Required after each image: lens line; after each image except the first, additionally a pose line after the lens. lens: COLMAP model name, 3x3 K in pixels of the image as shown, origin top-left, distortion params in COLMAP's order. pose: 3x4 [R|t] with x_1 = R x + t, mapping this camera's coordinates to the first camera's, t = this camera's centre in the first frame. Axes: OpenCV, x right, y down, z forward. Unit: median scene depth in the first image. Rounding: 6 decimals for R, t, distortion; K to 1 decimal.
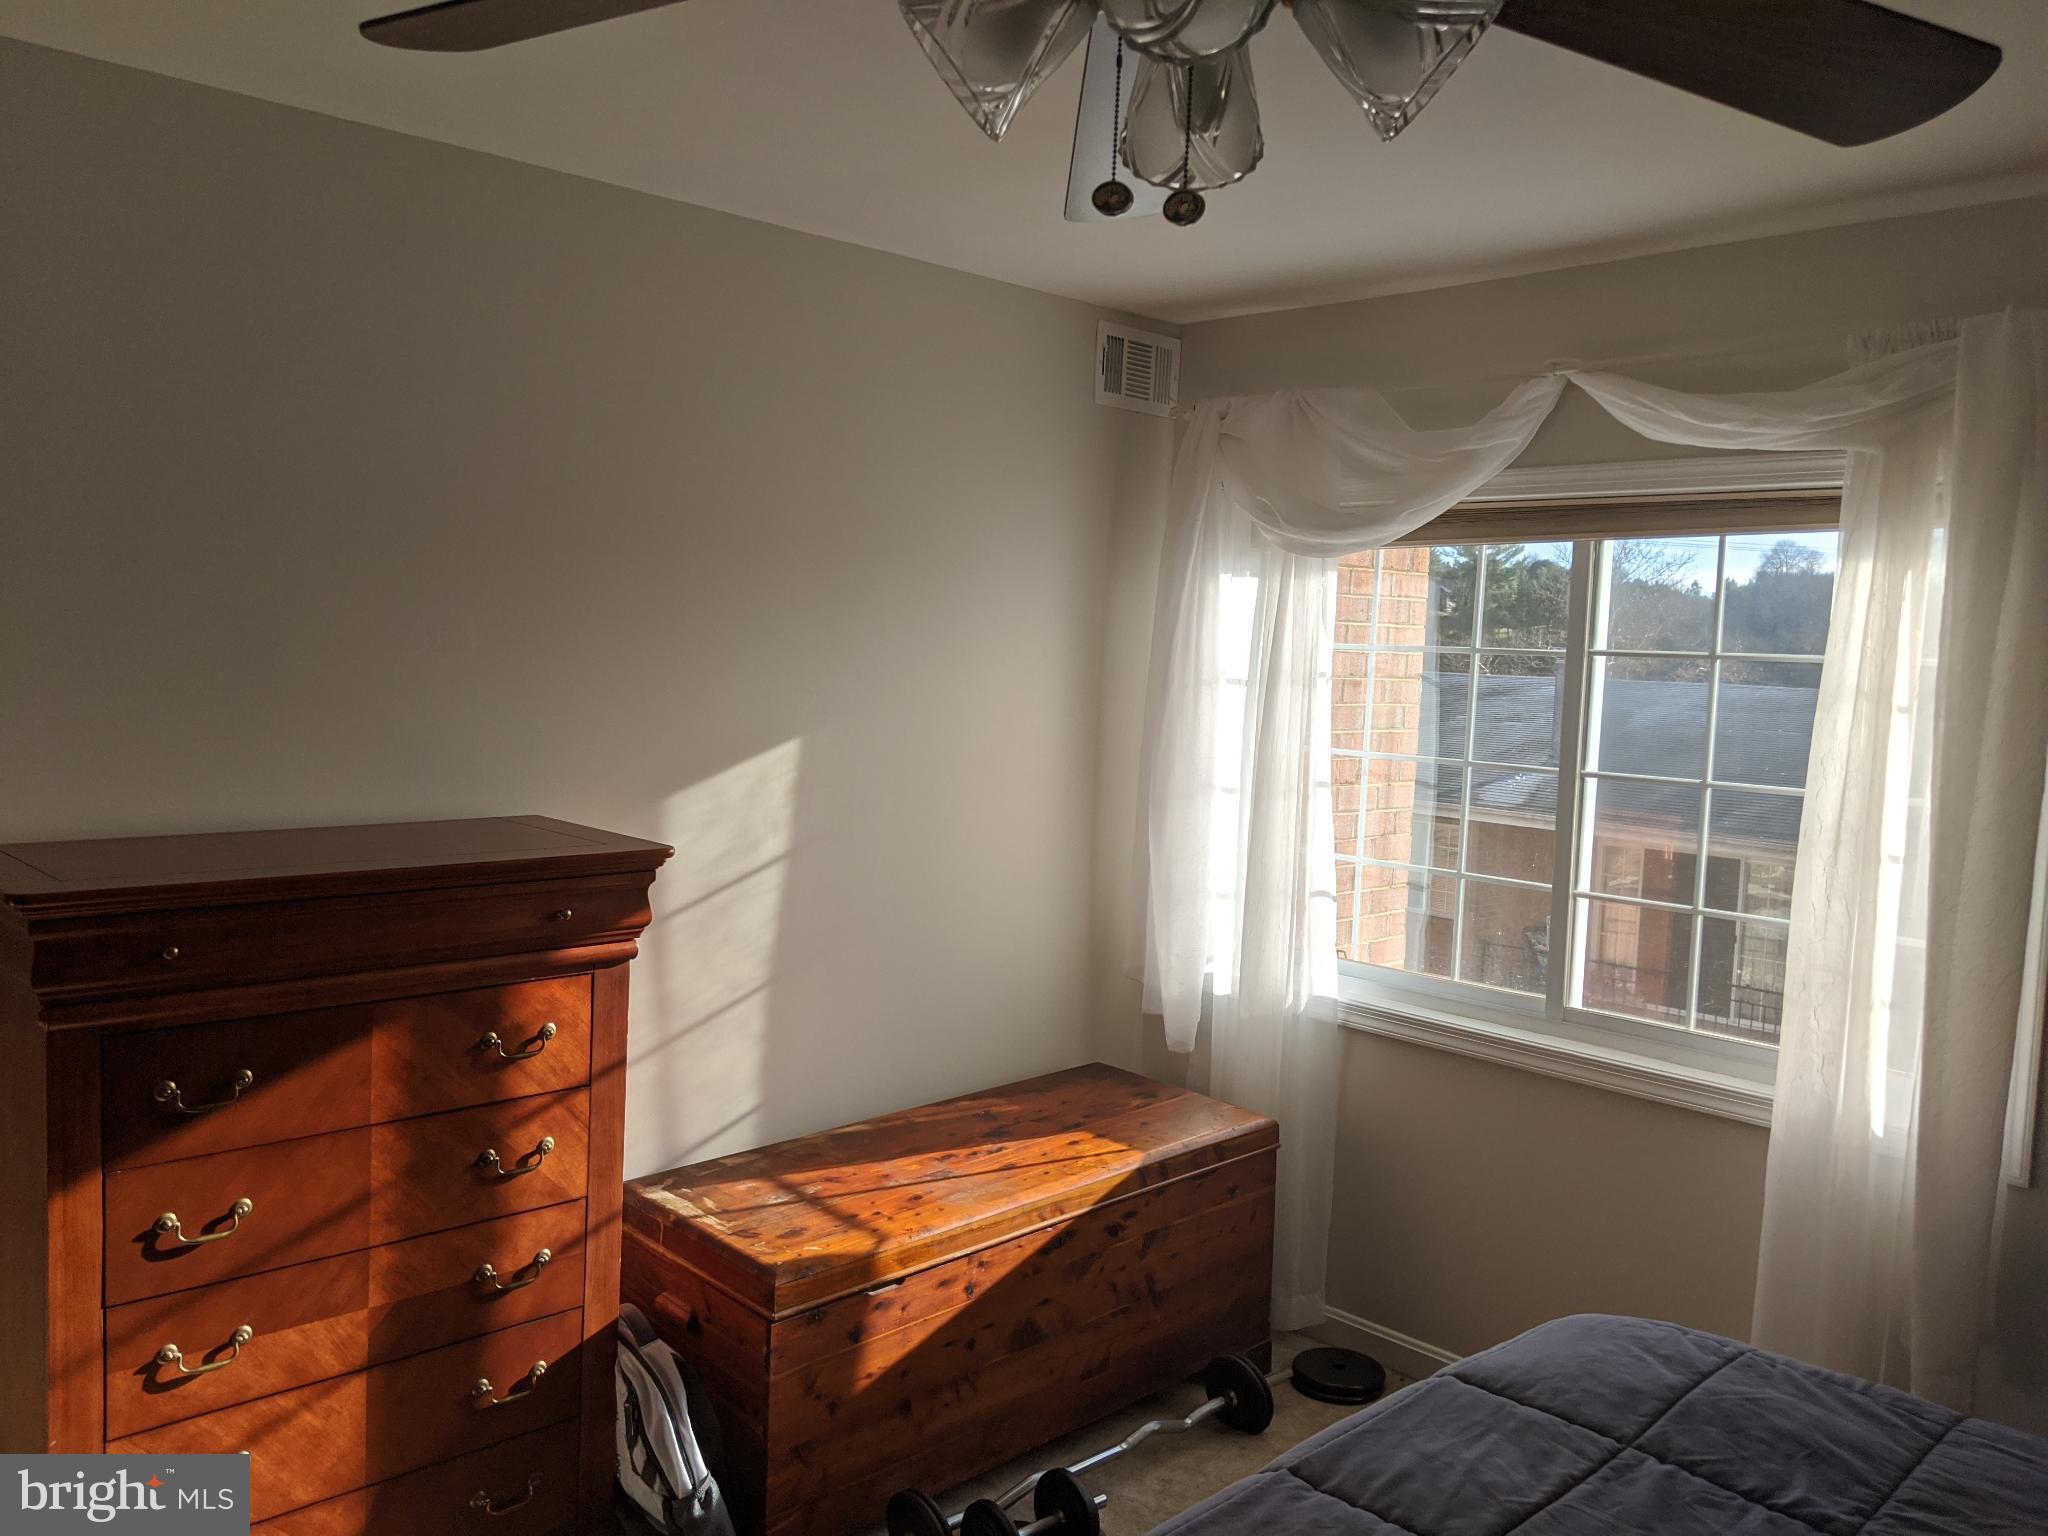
lens RADIAL K [[1629.3, 0, 1024.0], [0, 1629.3, 768.0], [0, 0, 1]] dist [0.032489, -0.085179]
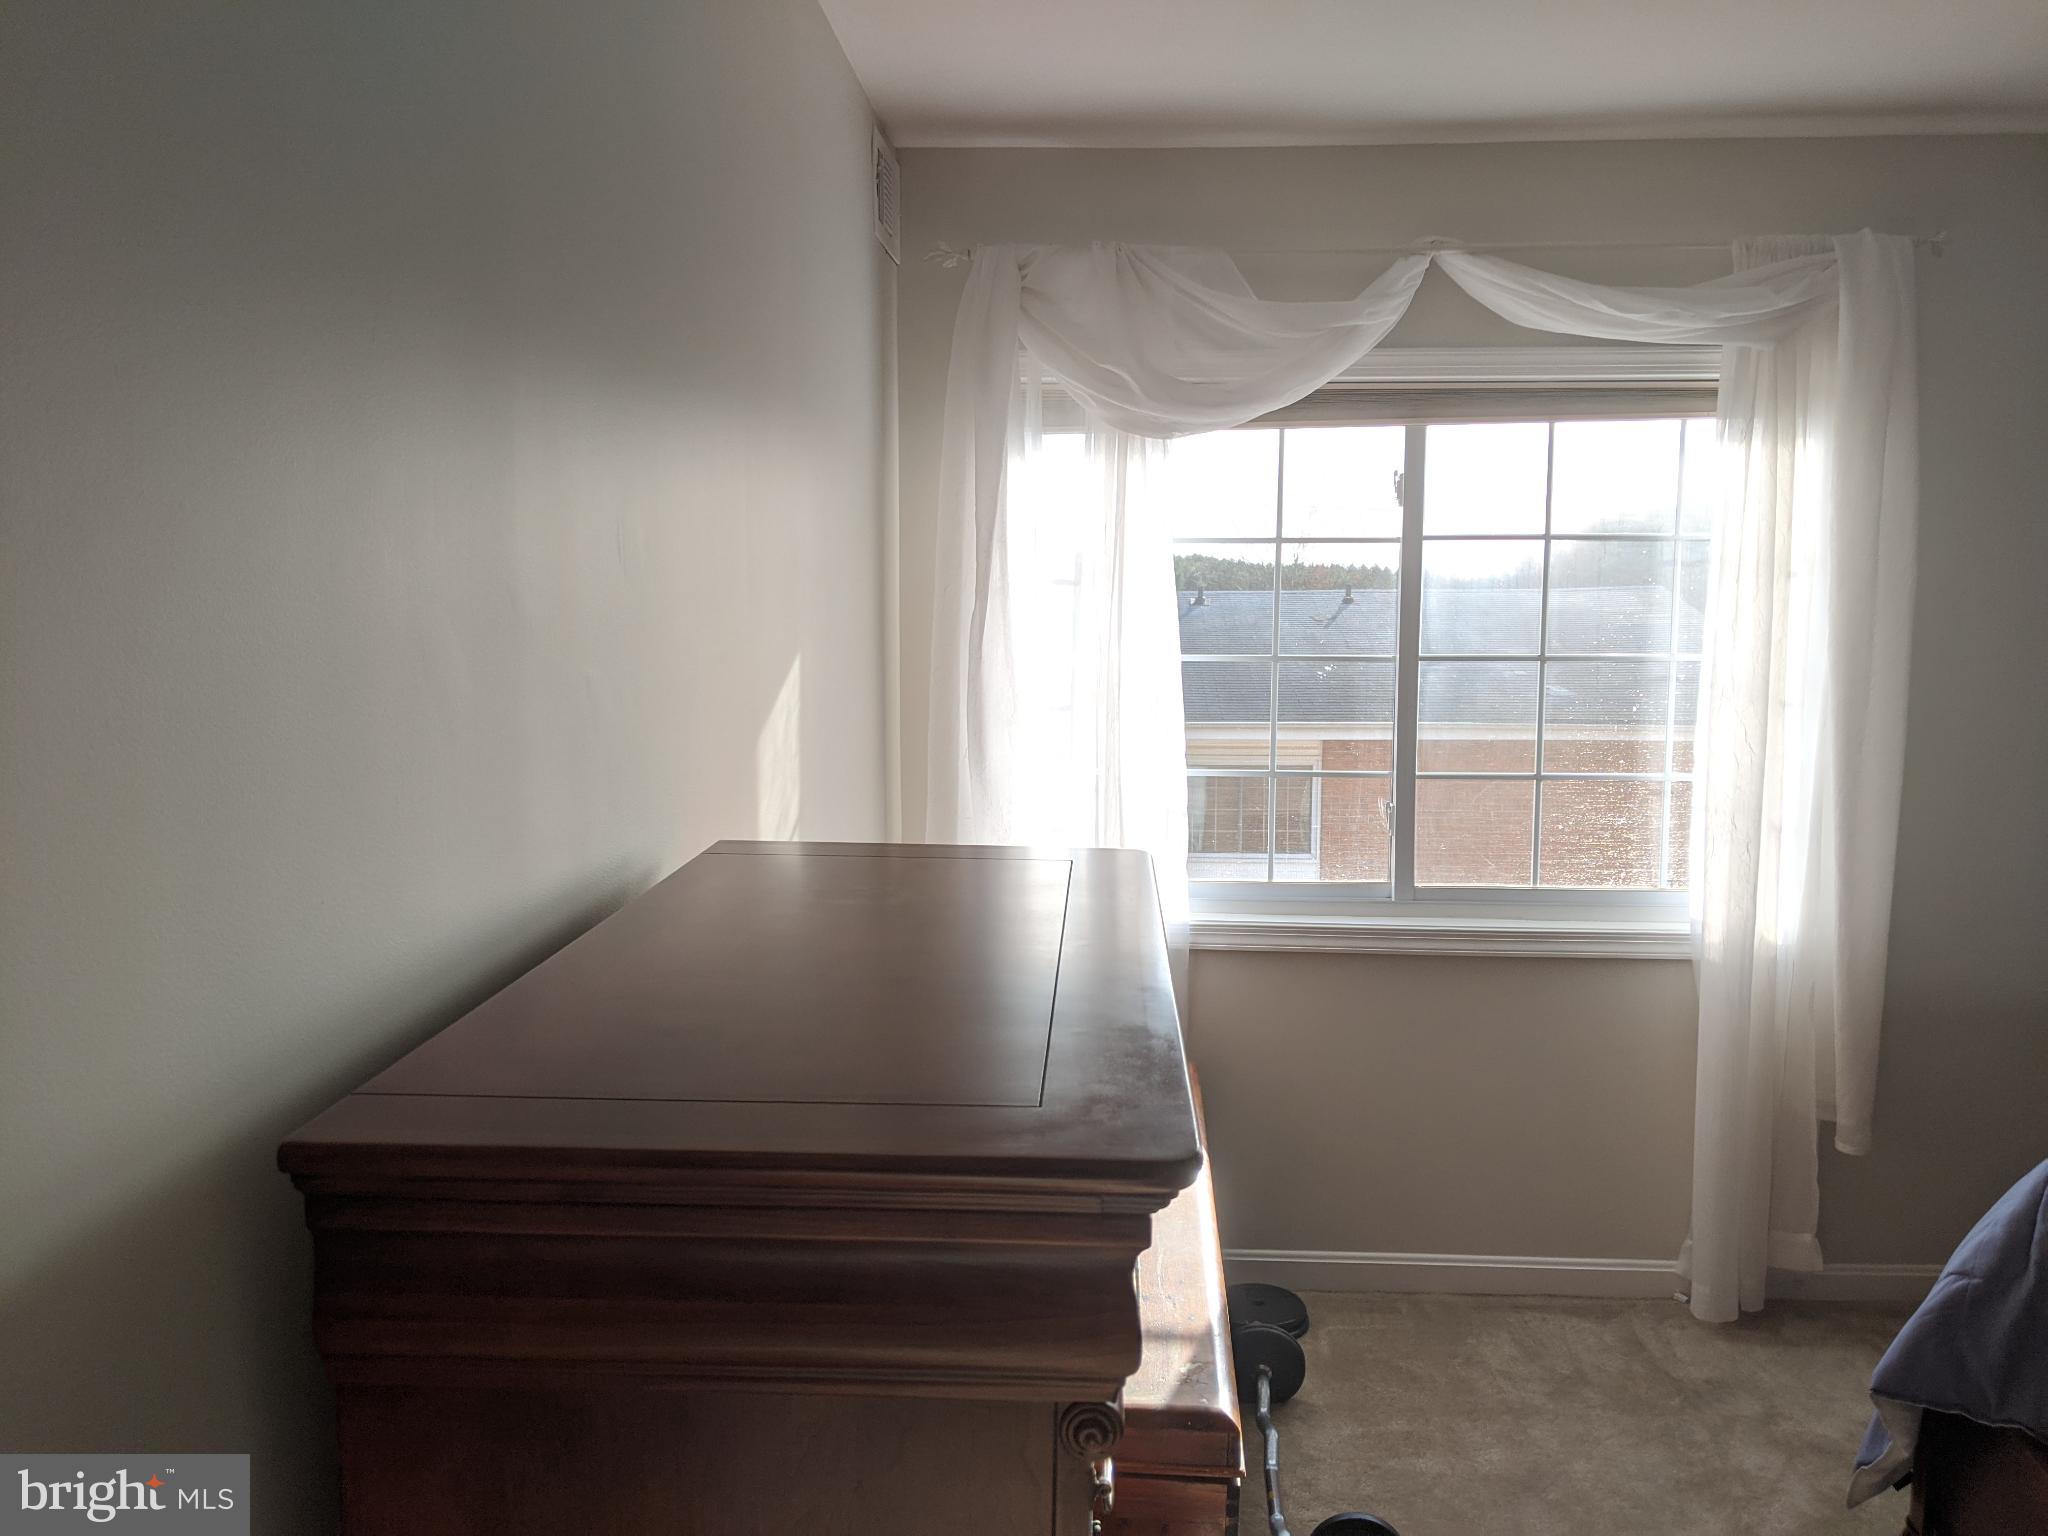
lens RADIAL K [[1629.3, 0, 1024.0], [0, 1629.3, 768.0], [0, 0, 1]] dist [0.032489, -0.085179]
pose [[0.732272, -0.119868, 0.670380, -0.546040], [0.077799, 0.992667, 0.092513, -0.042661], [-0.676554, -0.015590, 0.736228, 0.432516]]
